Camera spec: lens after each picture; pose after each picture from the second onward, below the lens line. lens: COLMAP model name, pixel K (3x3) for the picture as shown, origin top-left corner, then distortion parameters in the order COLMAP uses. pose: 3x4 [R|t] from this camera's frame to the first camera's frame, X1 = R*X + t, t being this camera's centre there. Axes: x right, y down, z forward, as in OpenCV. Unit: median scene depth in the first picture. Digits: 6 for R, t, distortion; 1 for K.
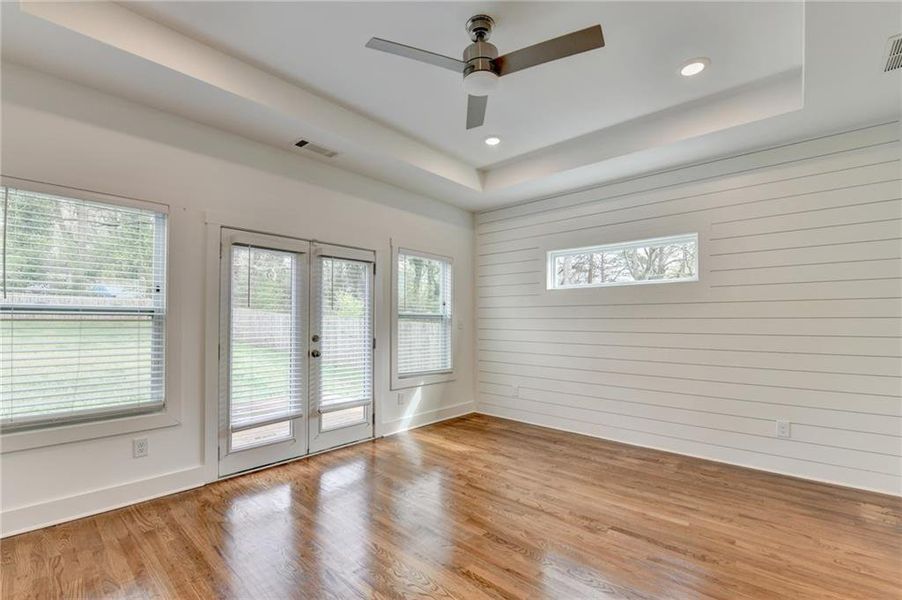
lens RADIAL K [[387.4, 0, 450.3], [0, 387.4, 317.2], [0, 0, 1]] dist [0.000018, -0.004585]
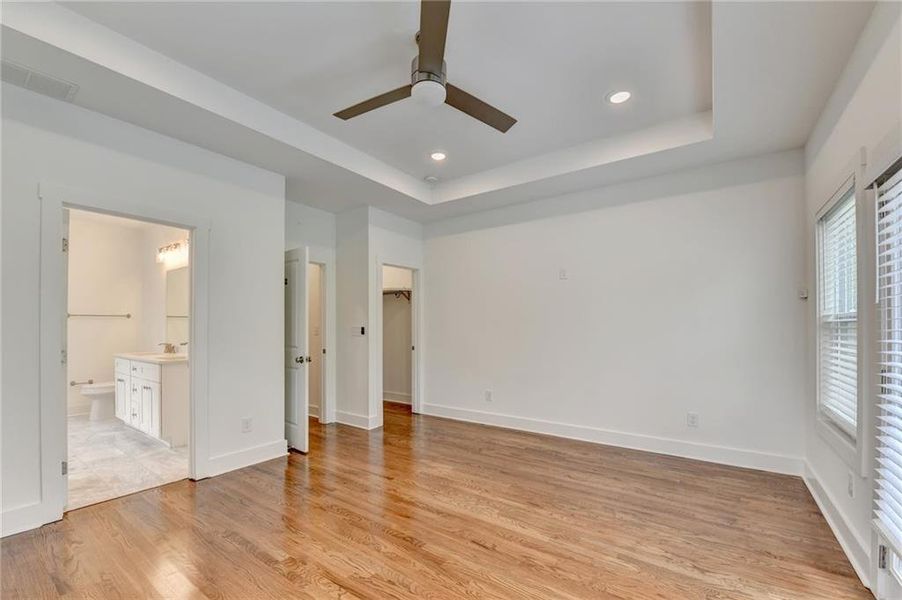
lens RADIAL K [[377.3, 0, 433.9], [0, 377.3, 323.5], [0, 0, 1]] dist [-0.002534, -0.005885]
pose [[-0.996744, -0.002071, -0.080604, 0.142761], [-0.000731, 0.999861, -0.016655, 0.024060], [0.080627, -0.016542, -0.996607, 1.985980]]
